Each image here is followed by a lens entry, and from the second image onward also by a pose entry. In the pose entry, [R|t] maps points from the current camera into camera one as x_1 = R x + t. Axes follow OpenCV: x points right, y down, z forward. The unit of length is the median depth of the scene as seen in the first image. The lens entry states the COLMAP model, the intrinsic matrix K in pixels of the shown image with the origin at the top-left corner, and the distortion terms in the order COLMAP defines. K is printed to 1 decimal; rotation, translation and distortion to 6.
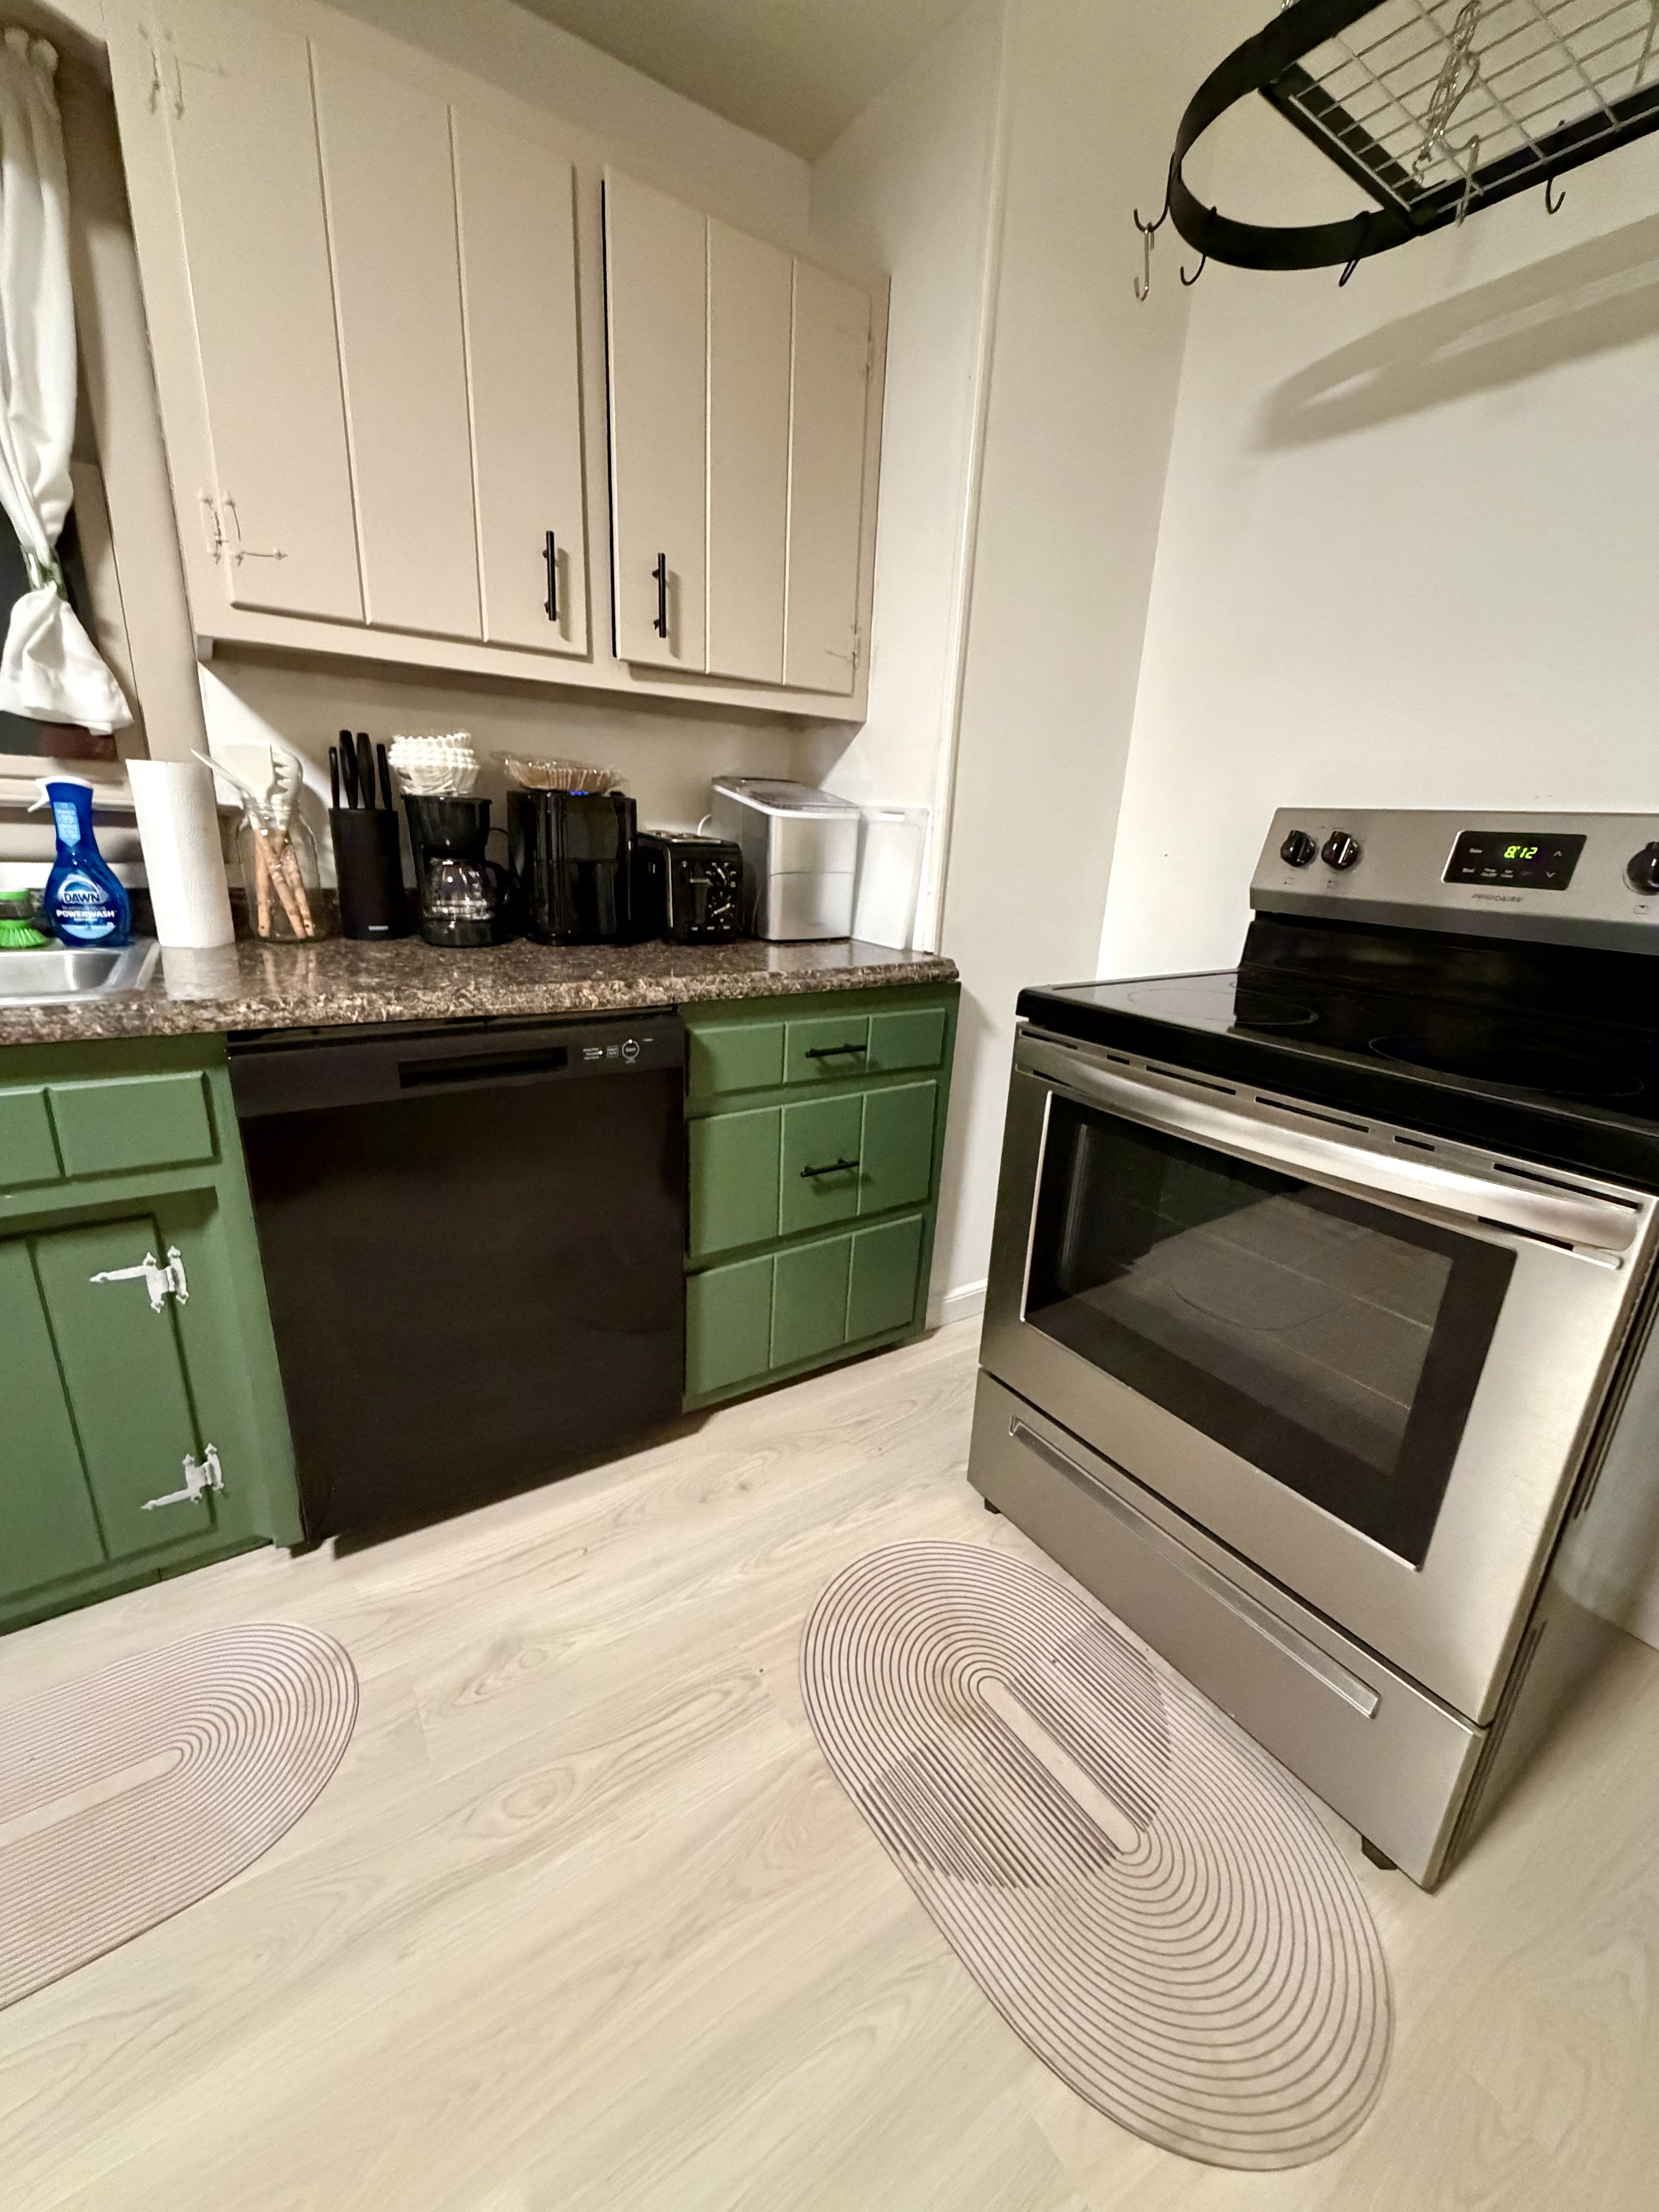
lens RADIAL K [[894.7, 0, 822.9], [0, 894.7, 1096.5], [0, 0, 1]] dist [-0.001787, -0.000226]
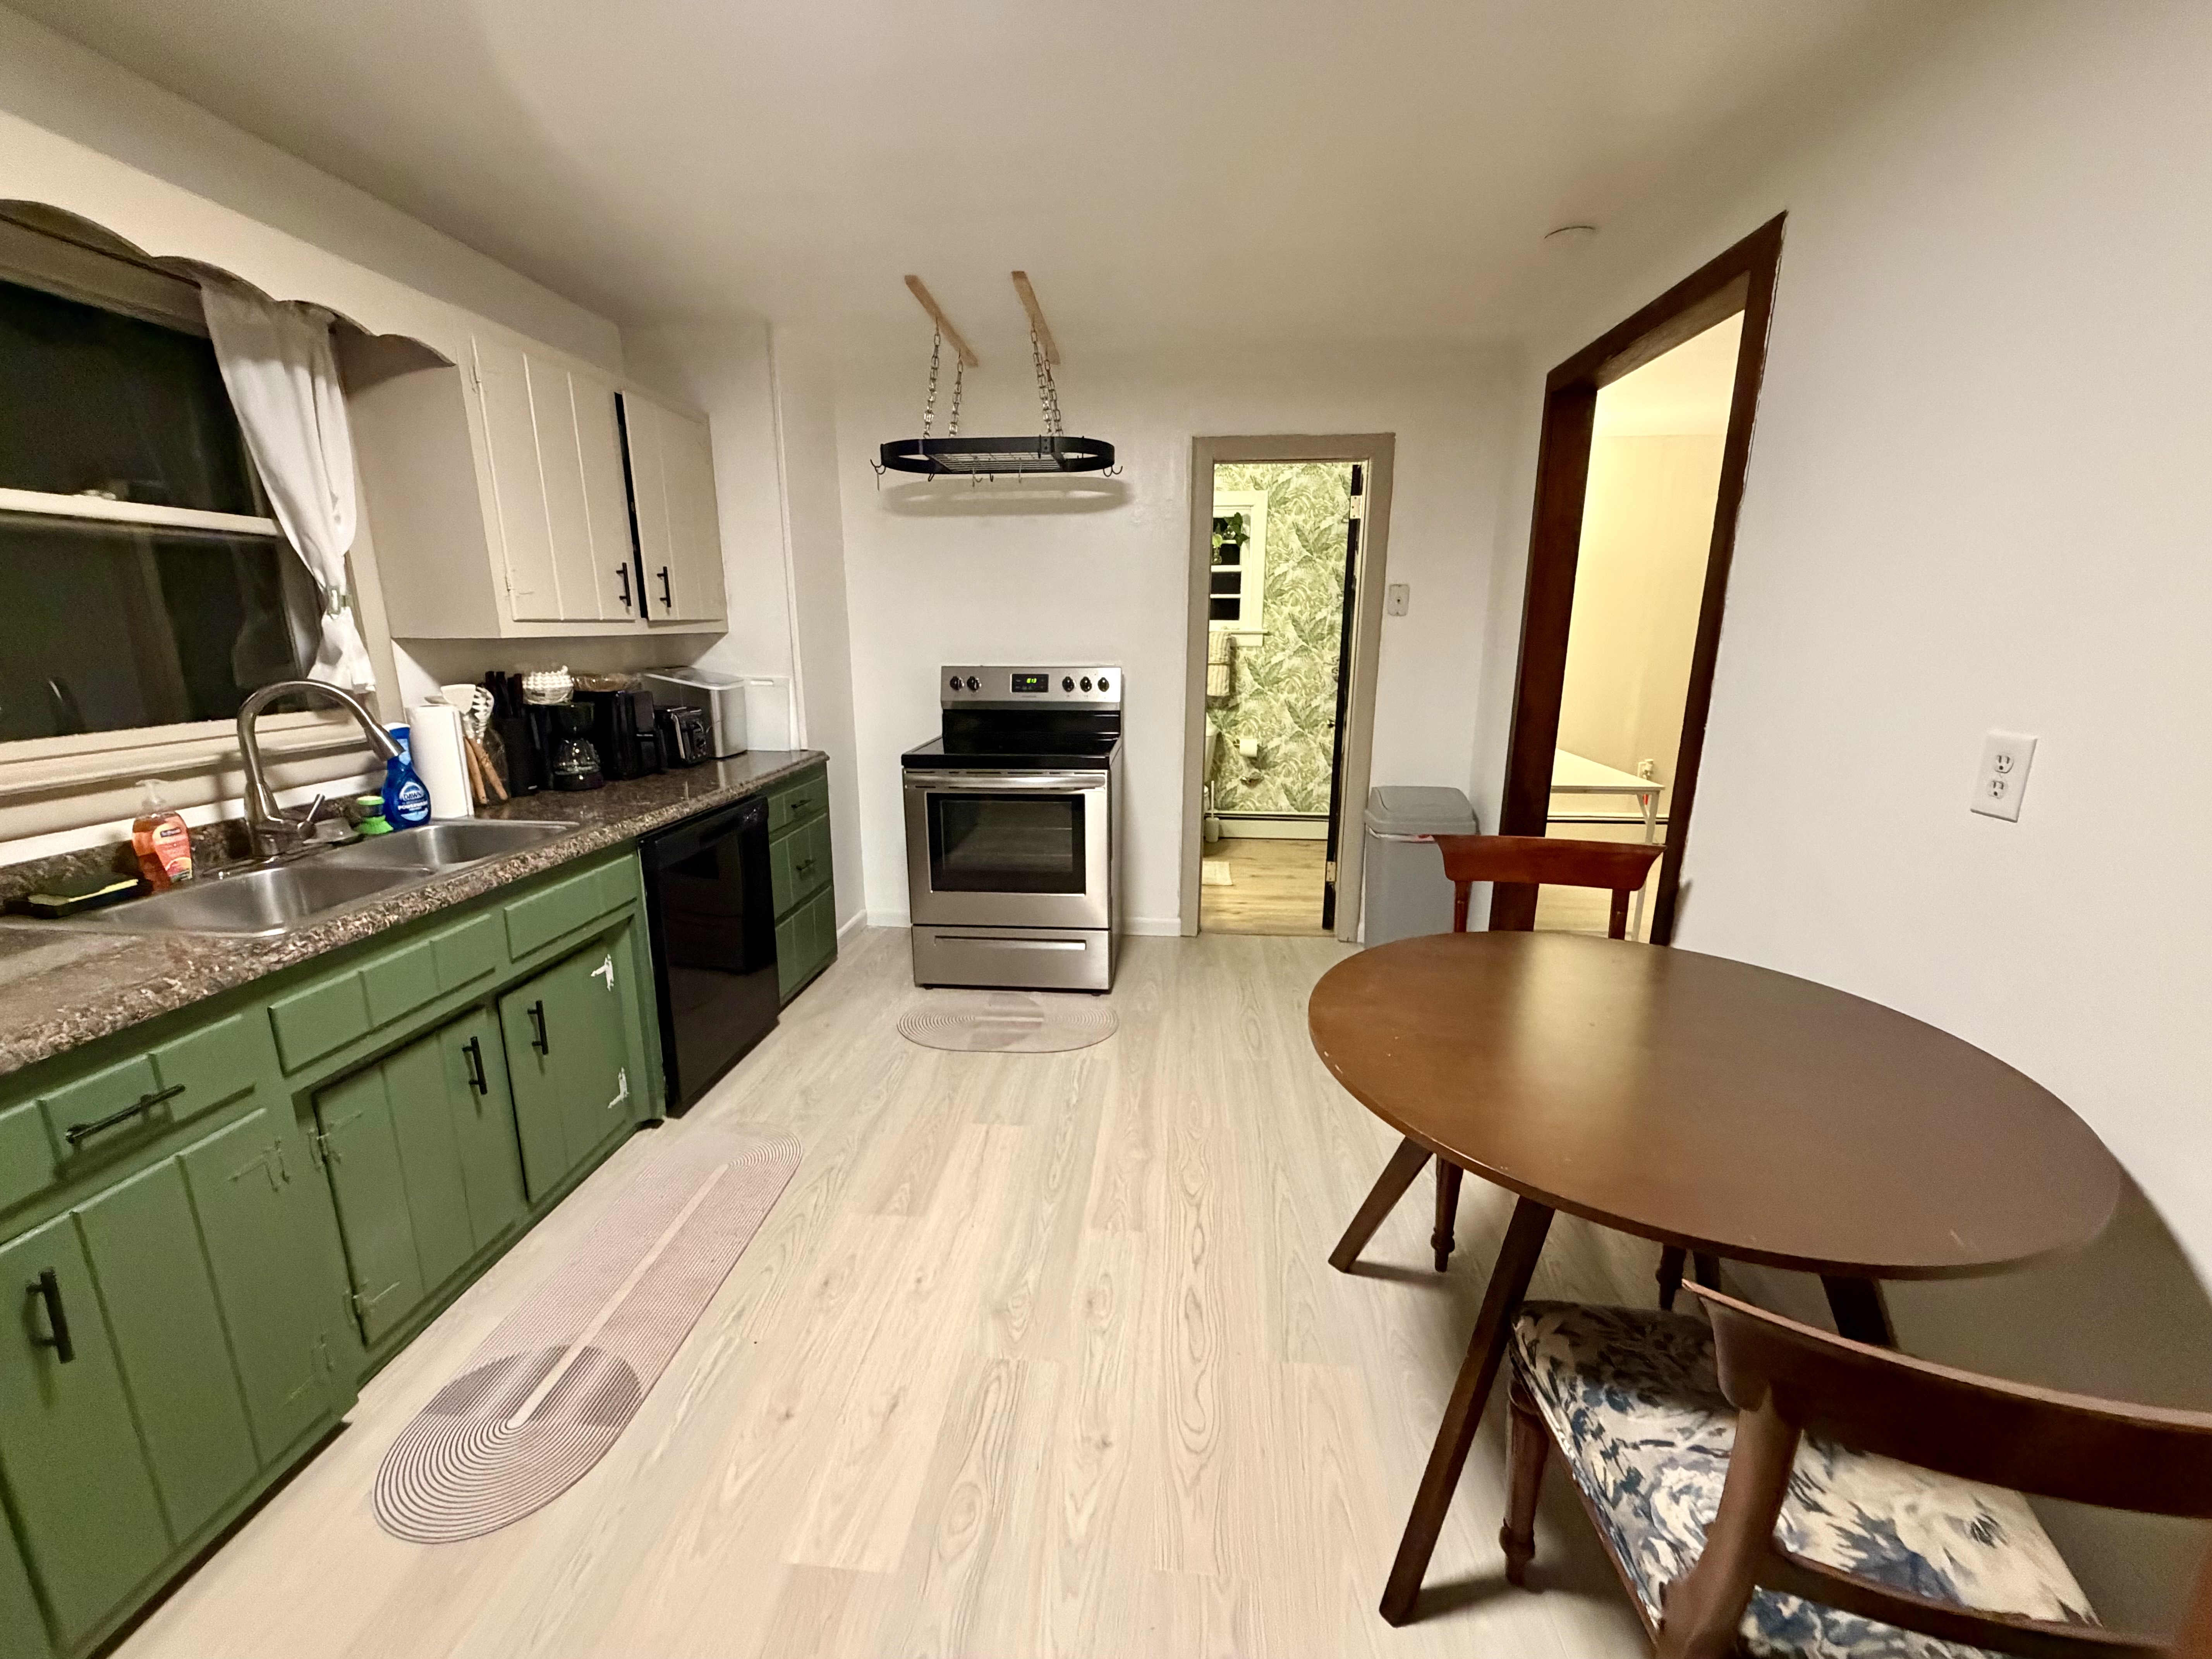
lens RADIAL K [[894.7, 0, 1103.3], [0, 894.7, 835.7], [0, 0, 1]] dist [-0.001787, -0.000226]
pose [[0.626714, -0.229911, 0.744560, -1.210546], [0.260638, 0.962300, 0.077761, 0.042751], [-0.734368, 0.145327, 0.663011, -0.918563]]
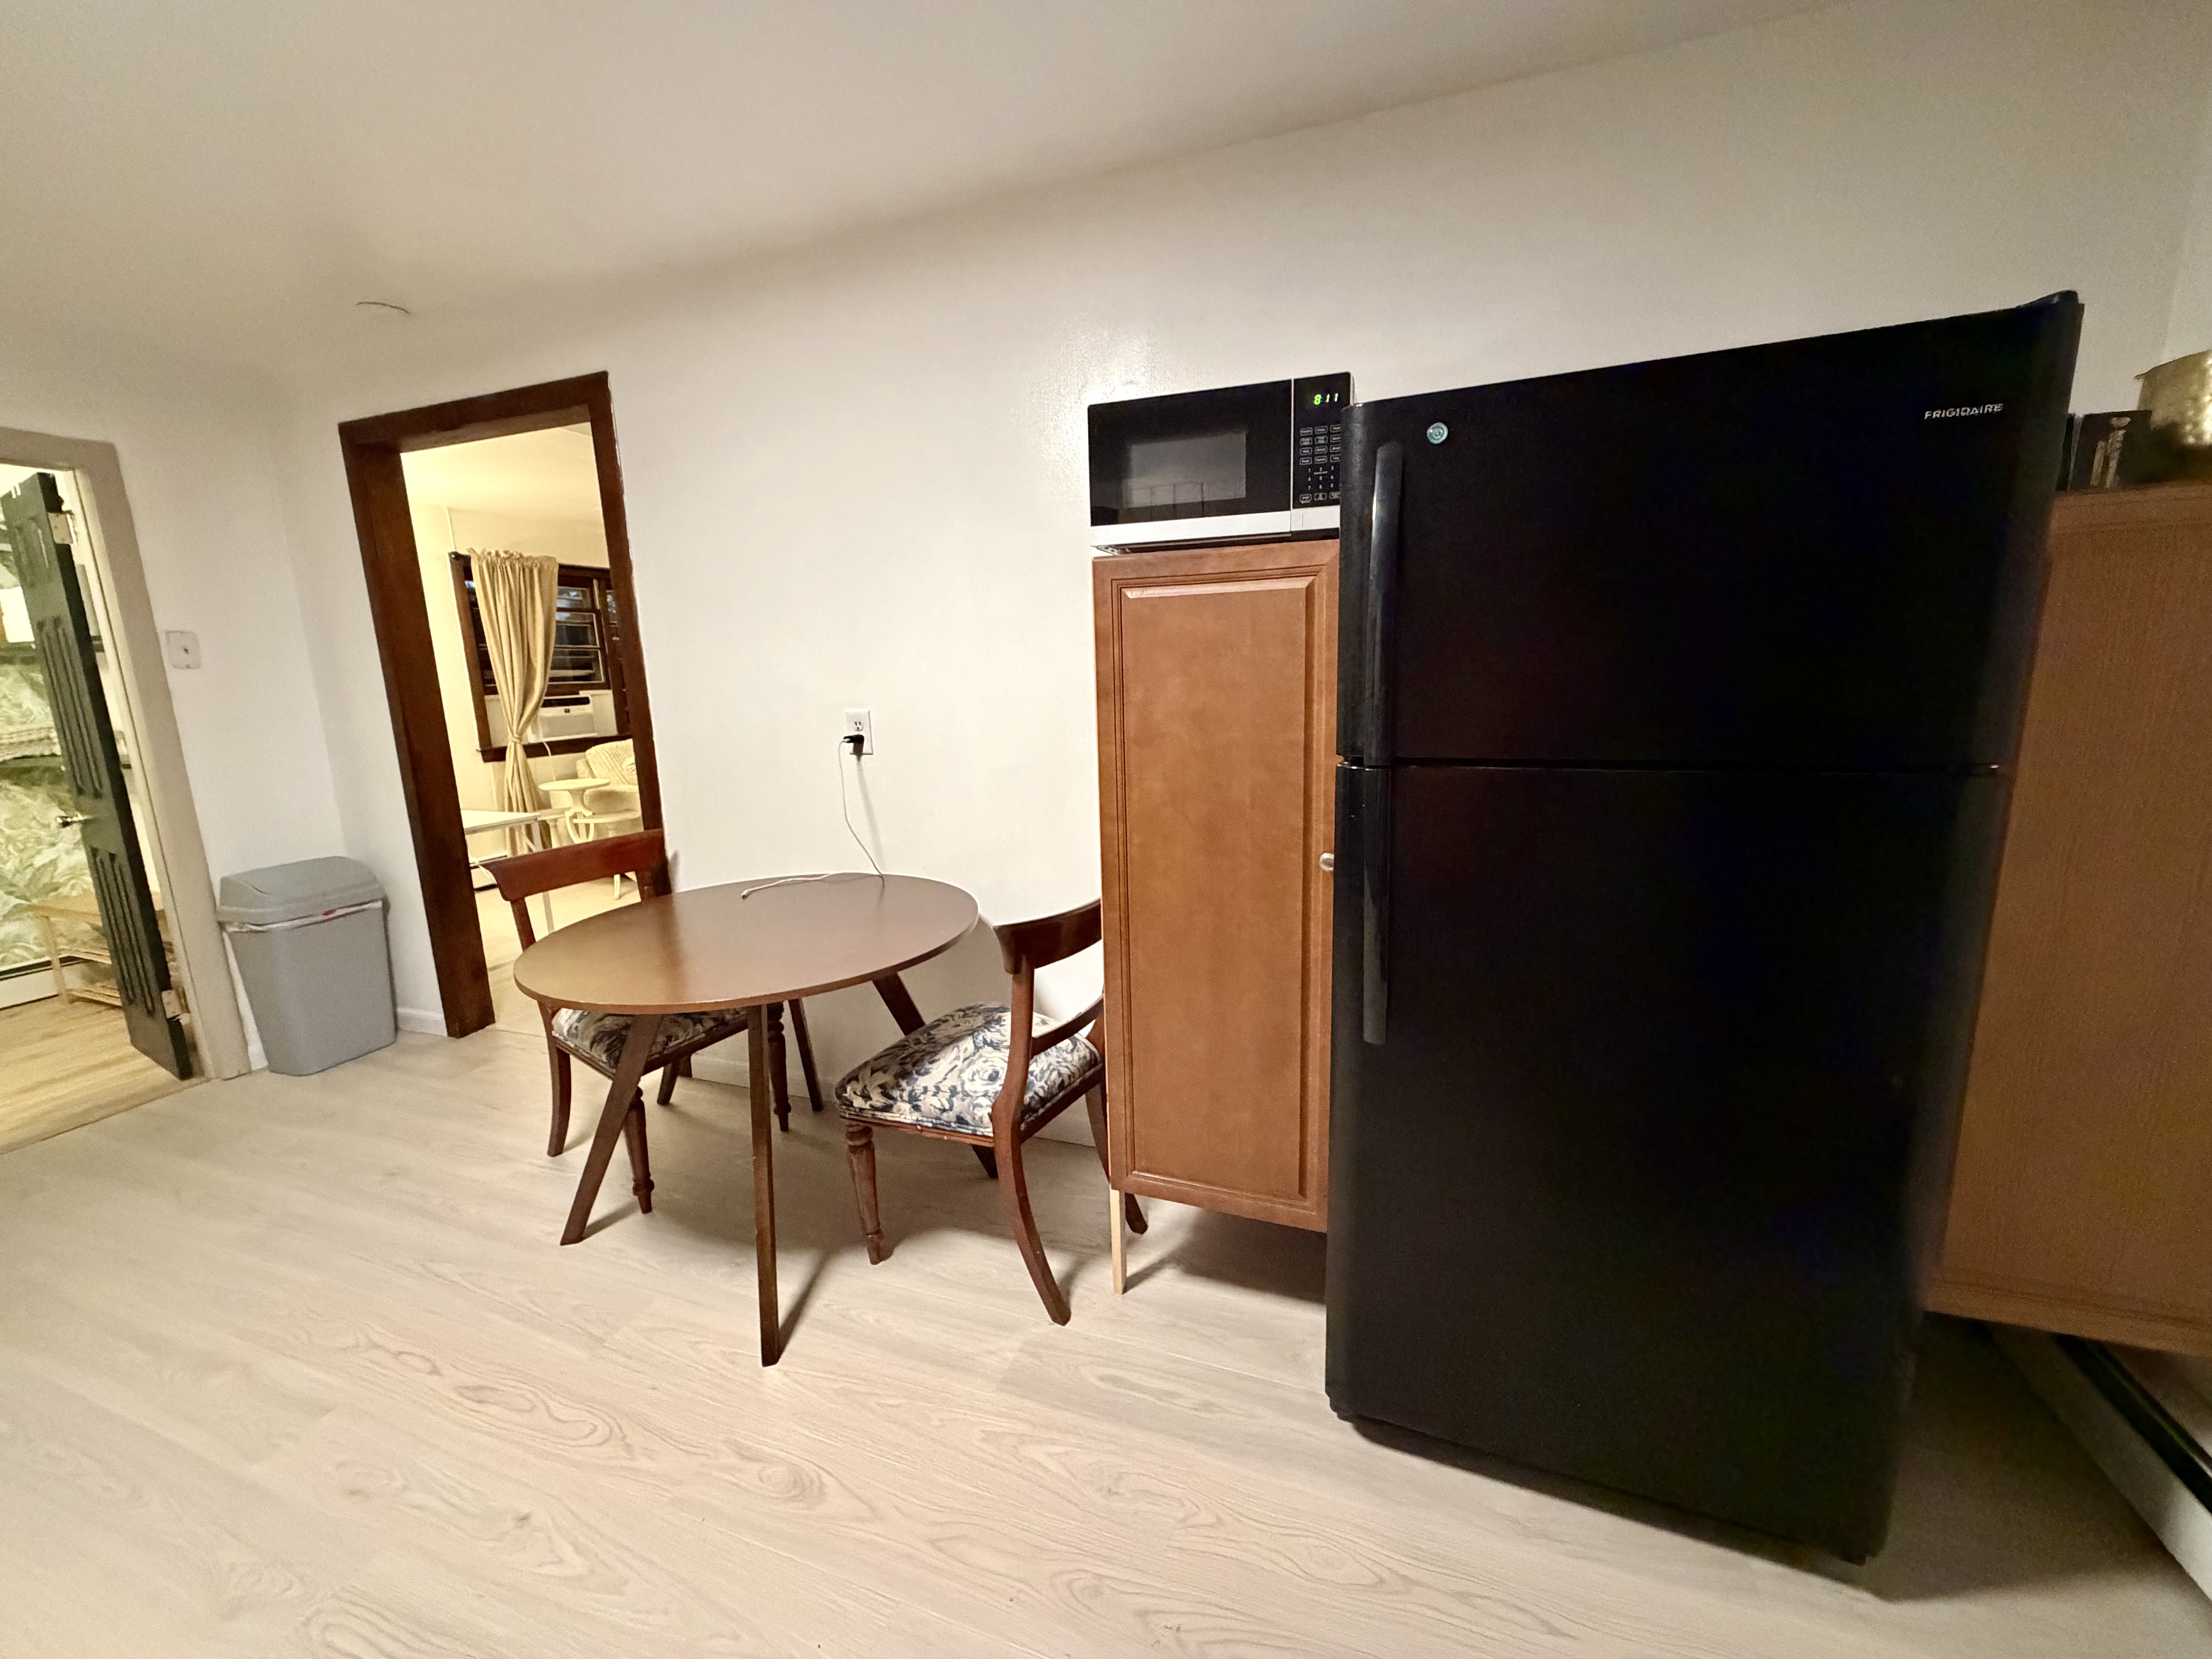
lens RADIAL K [[894.7, 0, 1103.3], [0, 894.7, 835.7], [0, 0, 1]] dist [-0.001787, -0.000226]
pose [[-0.573119, -0.192866, 0.796453, -1.620445], [0.240527, 0.889511, 0.388481, -0.102432], [-0.783378, 0.414214, -0.463406, -0.461872]]
